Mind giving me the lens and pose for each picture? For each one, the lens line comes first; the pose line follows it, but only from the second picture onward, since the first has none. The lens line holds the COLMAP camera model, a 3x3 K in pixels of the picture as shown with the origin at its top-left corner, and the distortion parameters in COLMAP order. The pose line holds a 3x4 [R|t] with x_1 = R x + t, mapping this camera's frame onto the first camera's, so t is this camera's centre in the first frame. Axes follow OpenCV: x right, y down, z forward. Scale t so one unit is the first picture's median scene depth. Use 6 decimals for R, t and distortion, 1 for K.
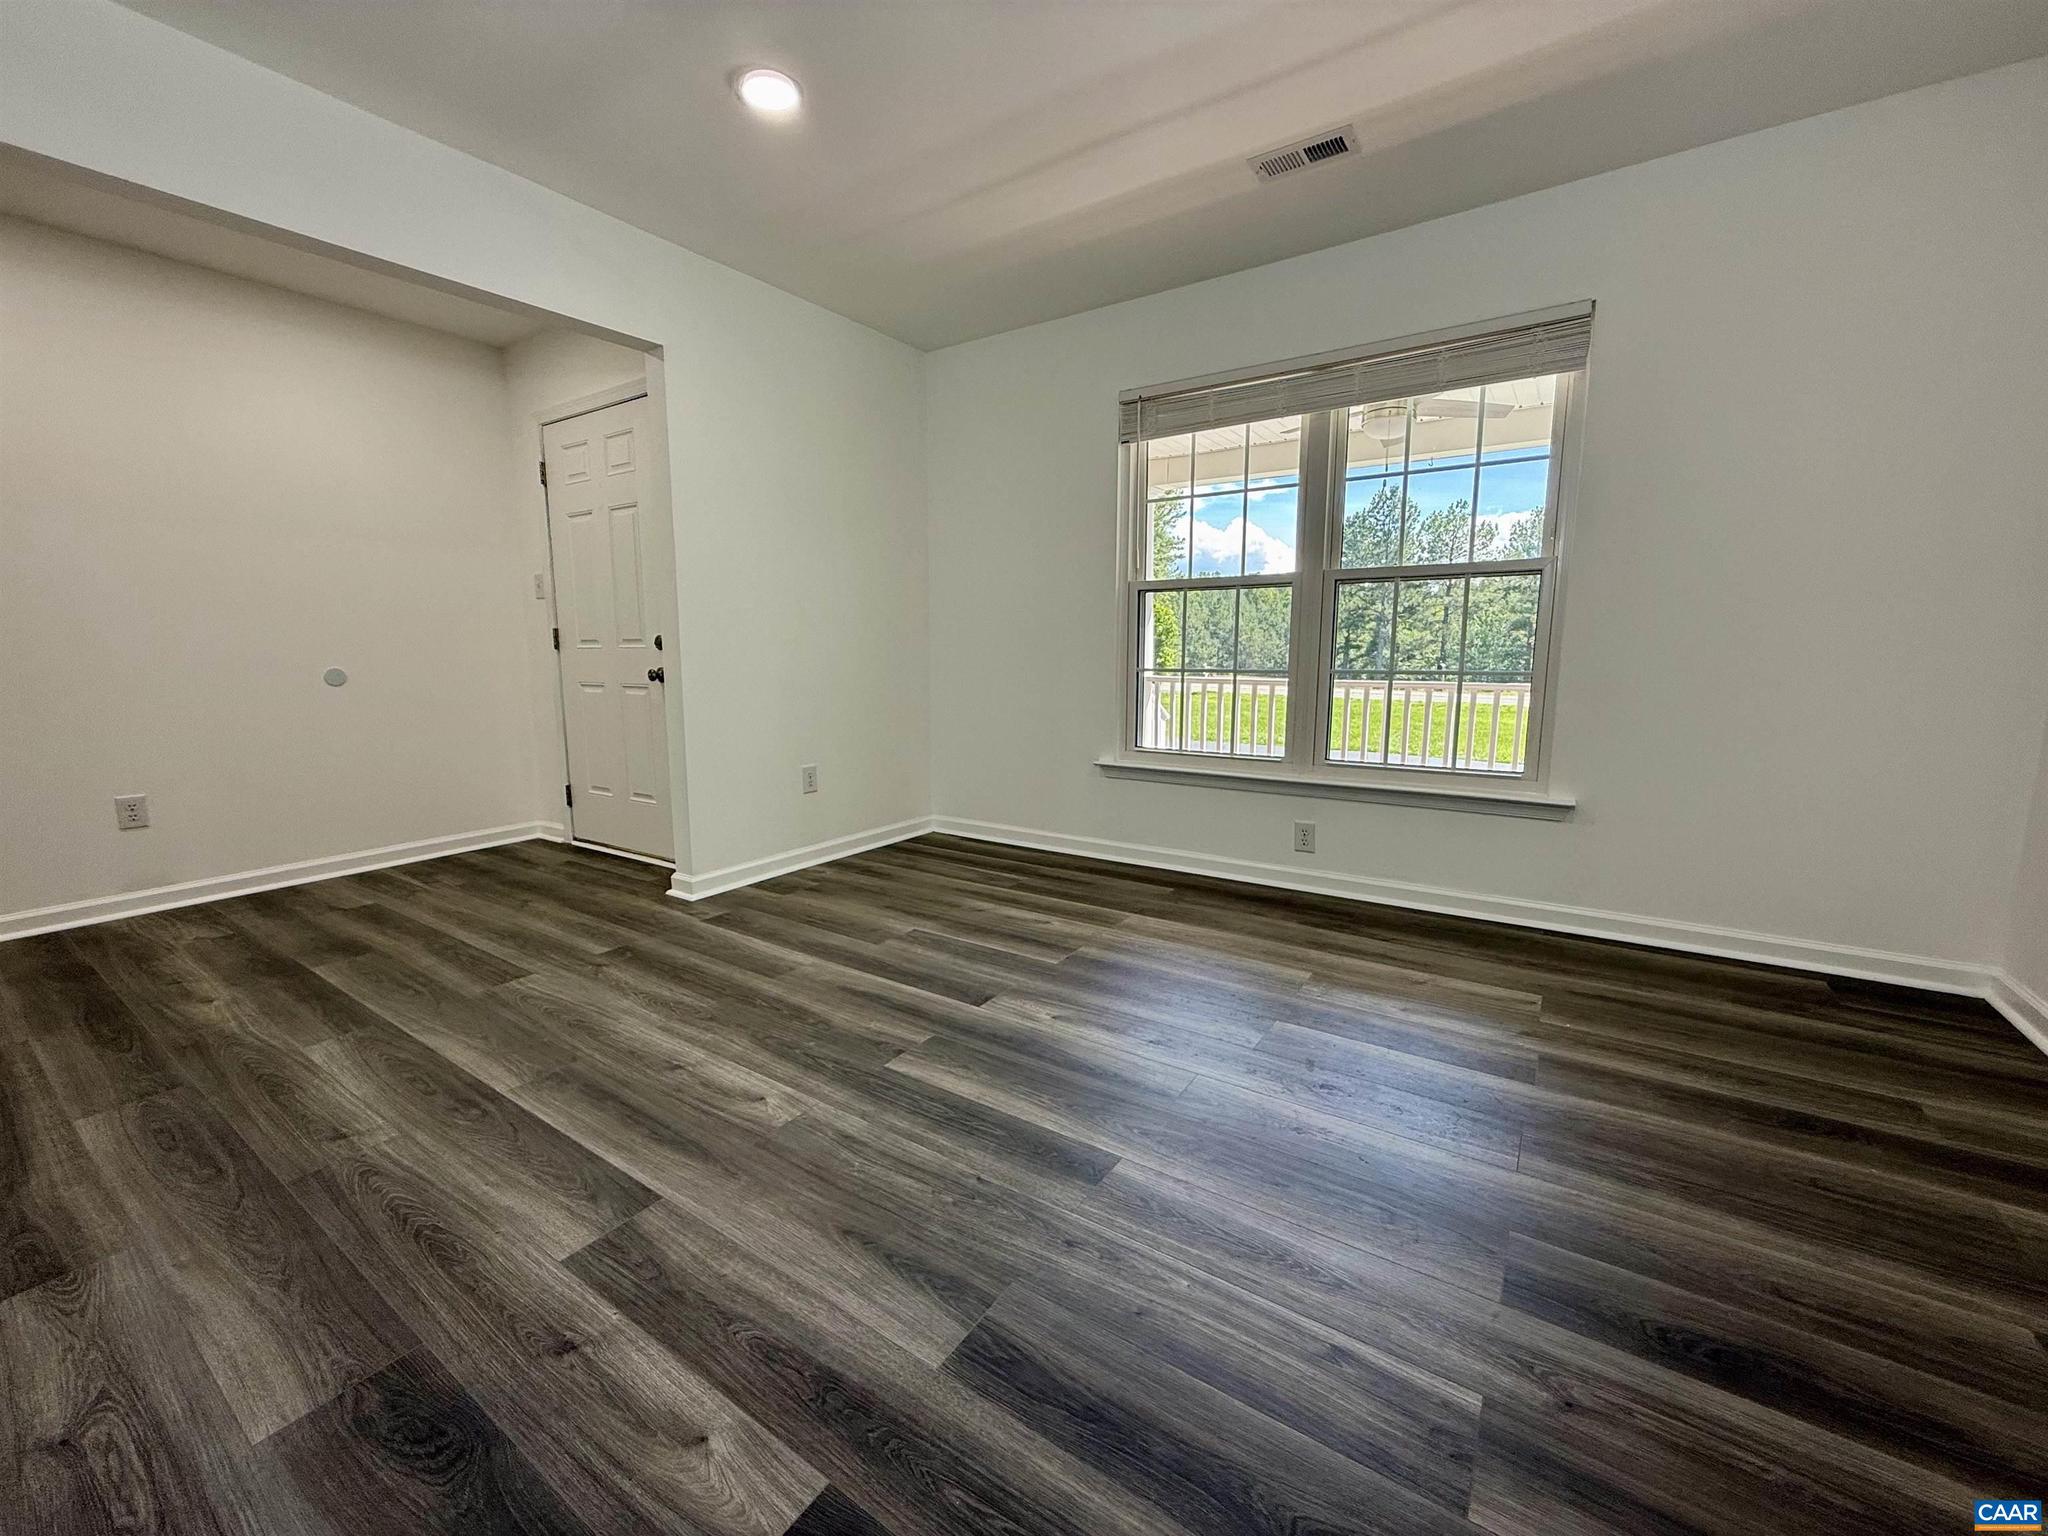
lens RADIAL K [[819.2, 0, 1016.9], [0, 819.2, 763.6], [0, 0, 1]] dist [0.000322, 0.000118]
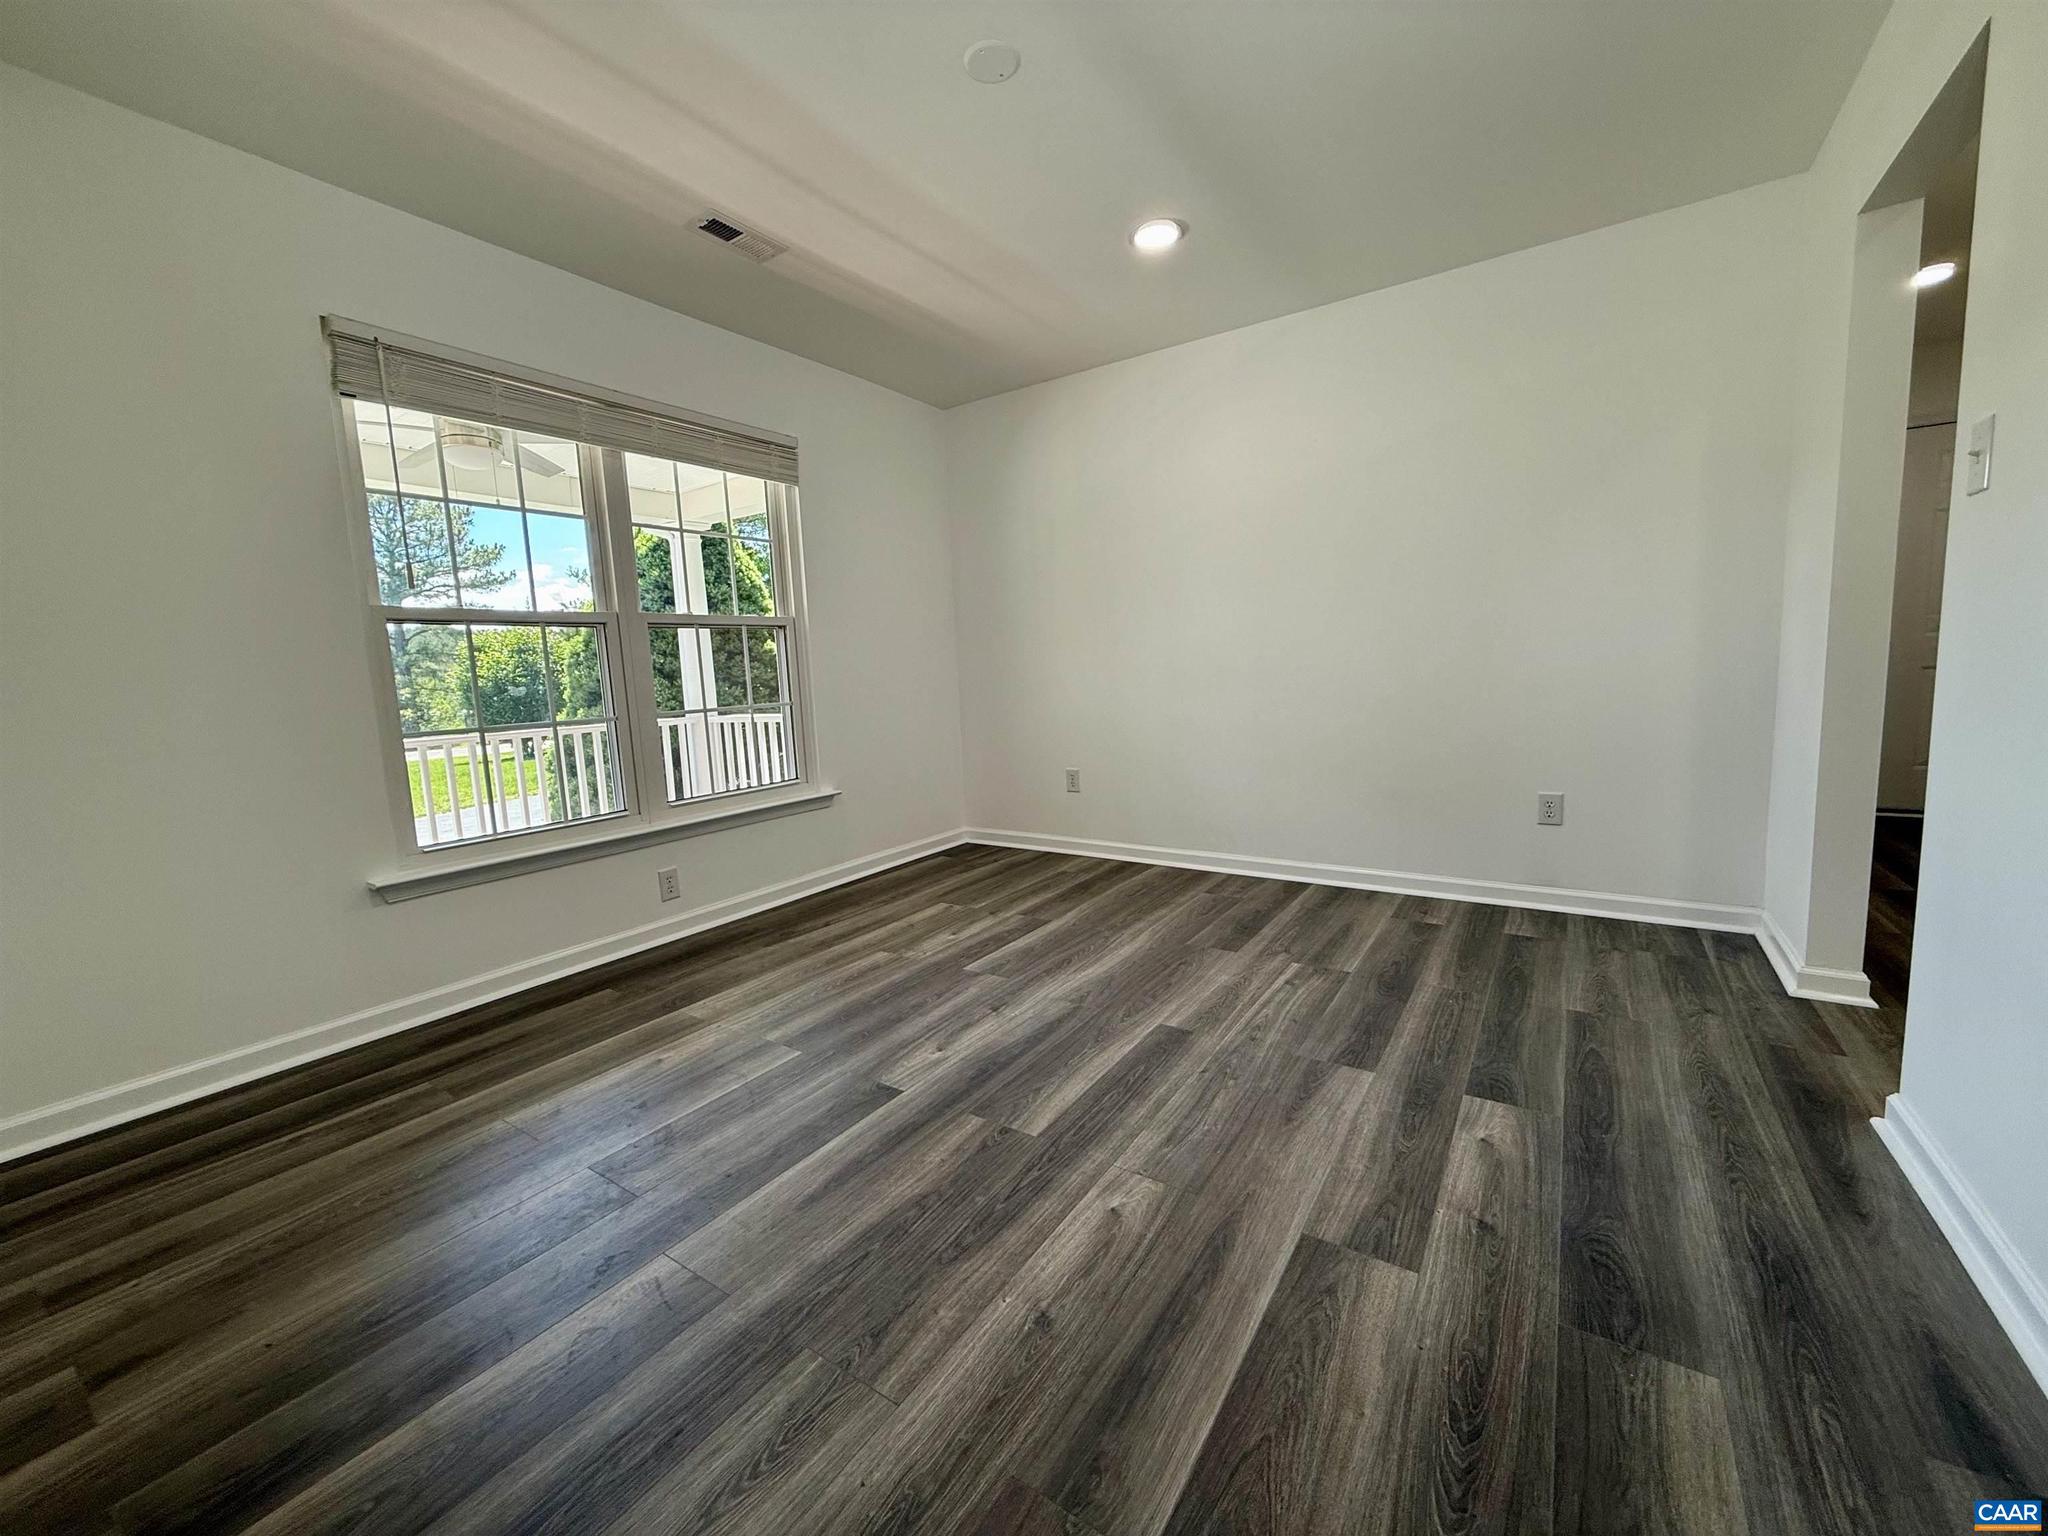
lens RADIAL K [[819.2, 0, 1022.0], [0, 819.2, 765.9], [0, 0, 1]] dist [0.000322, 0.000118]
pose [[-0.010510, -0.115768, 0.993221, -0.976608], [0.185402, 0.975827, 0.115703, -0.133915], [-0.982607, 0.185361, 0.011208, 0.893731]]
